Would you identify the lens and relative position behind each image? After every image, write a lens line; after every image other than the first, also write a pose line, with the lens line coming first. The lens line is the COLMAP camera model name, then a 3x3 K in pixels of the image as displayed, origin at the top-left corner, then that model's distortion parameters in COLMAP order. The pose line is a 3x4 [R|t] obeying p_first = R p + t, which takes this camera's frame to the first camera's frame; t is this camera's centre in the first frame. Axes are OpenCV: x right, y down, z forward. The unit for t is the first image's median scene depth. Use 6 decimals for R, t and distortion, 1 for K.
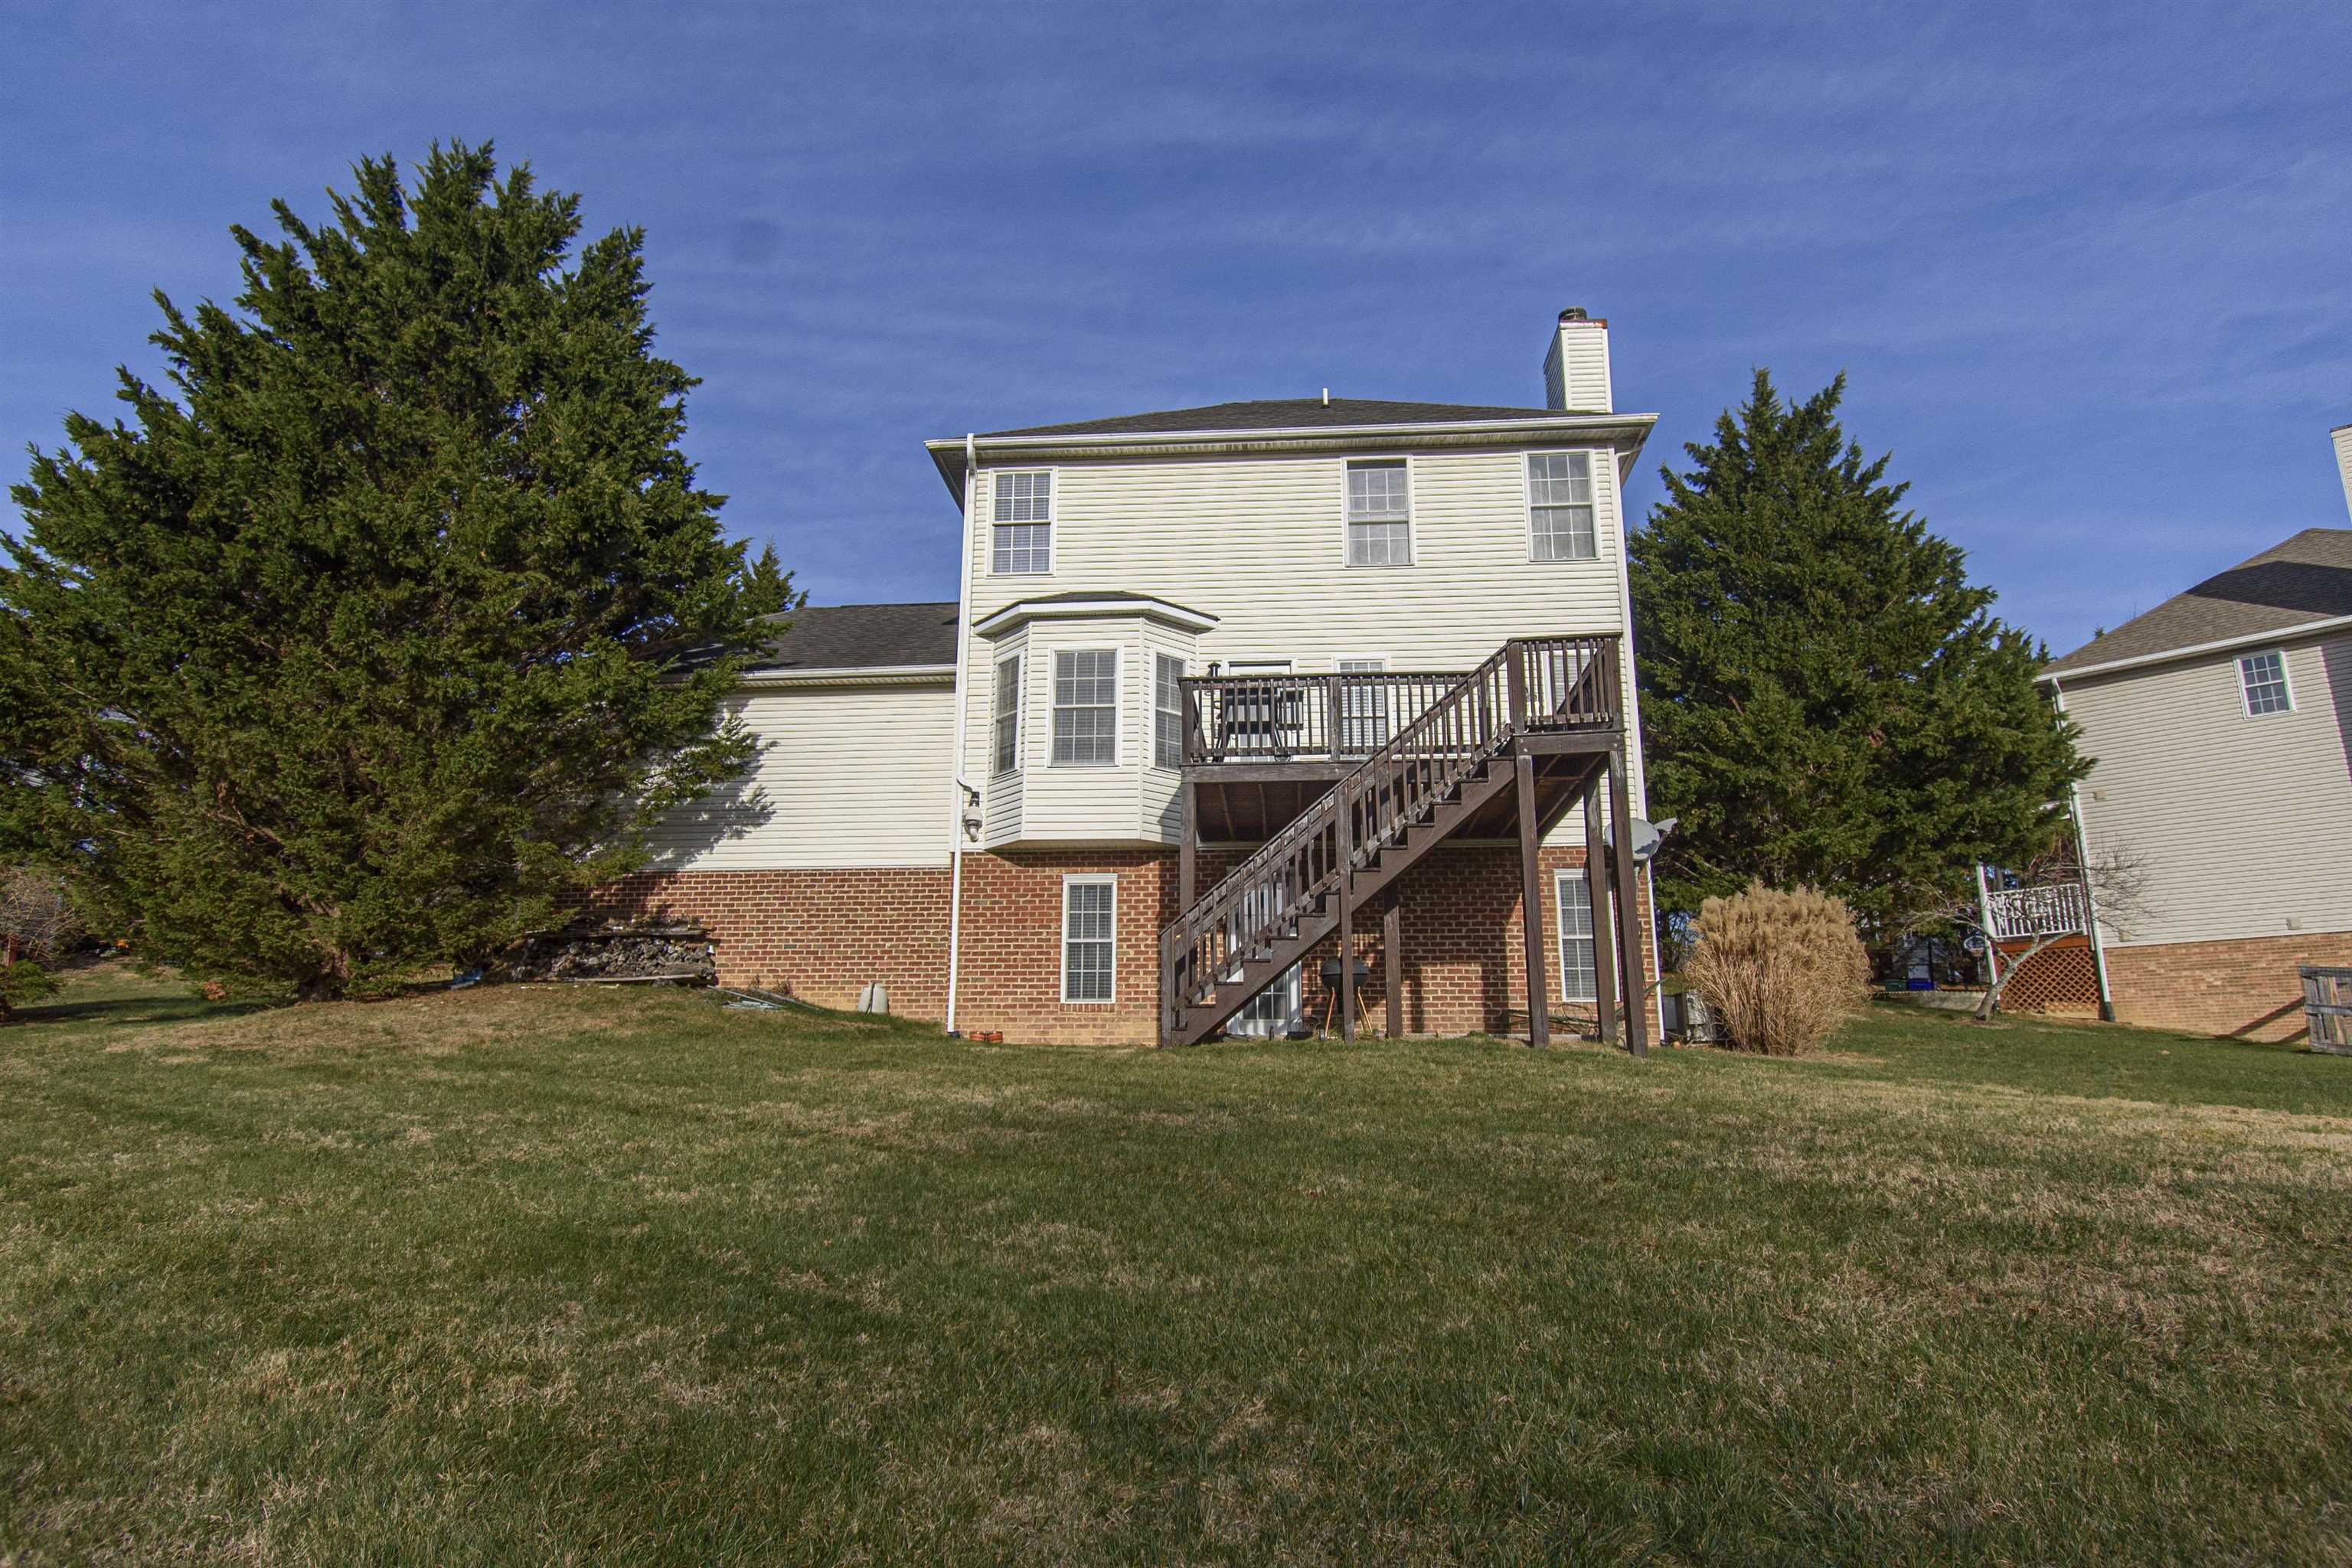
lens RADIAL K [[1287.0, 0, 1173.4], [0, 1287.0, 798.6], [0, 0, 1]] dist [-0.000841, -0.000500]
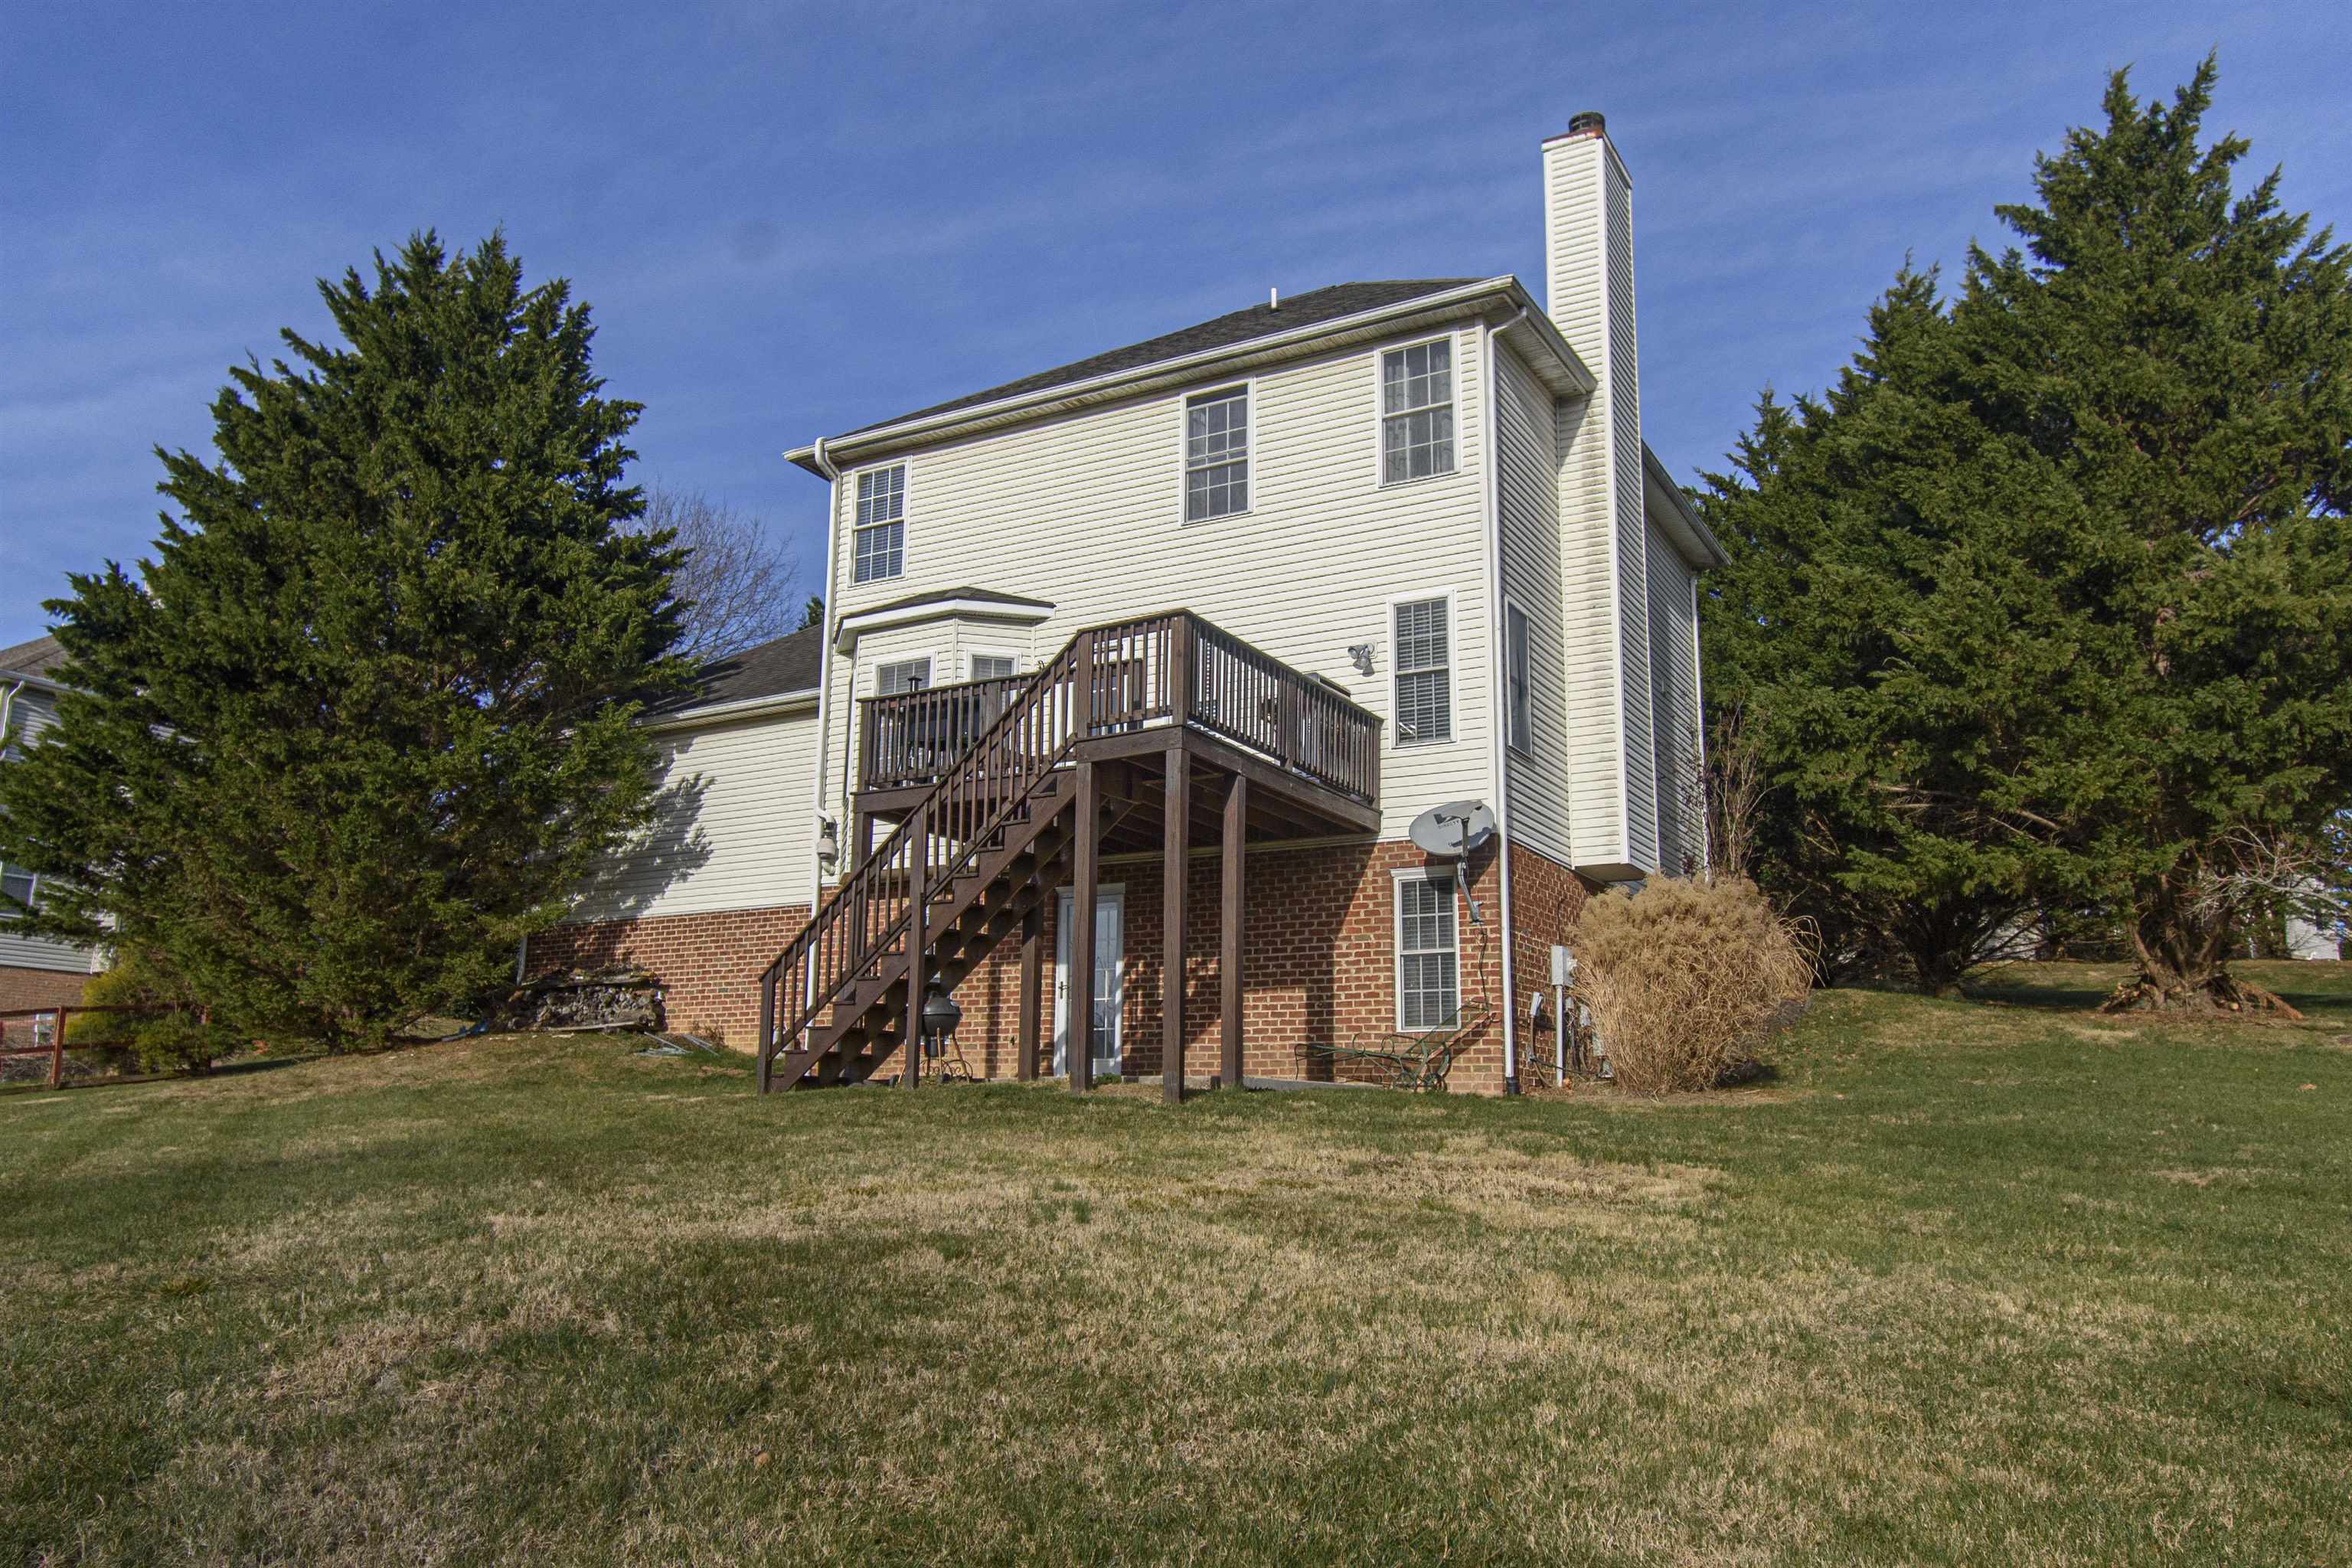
lens RADIAL K [[1692.5, 0, 1176.0], [0, 1692.5, 784.0], [0, 0, 1]] dist [0.034296, -0.059481]
pose [[0.908486, -0.080554, -0.410078, 0.574302], [0.086984, 0.996205, -0.002987, -0.007083], [0.408763, -0.032957, 0.912045, -0.027281]]
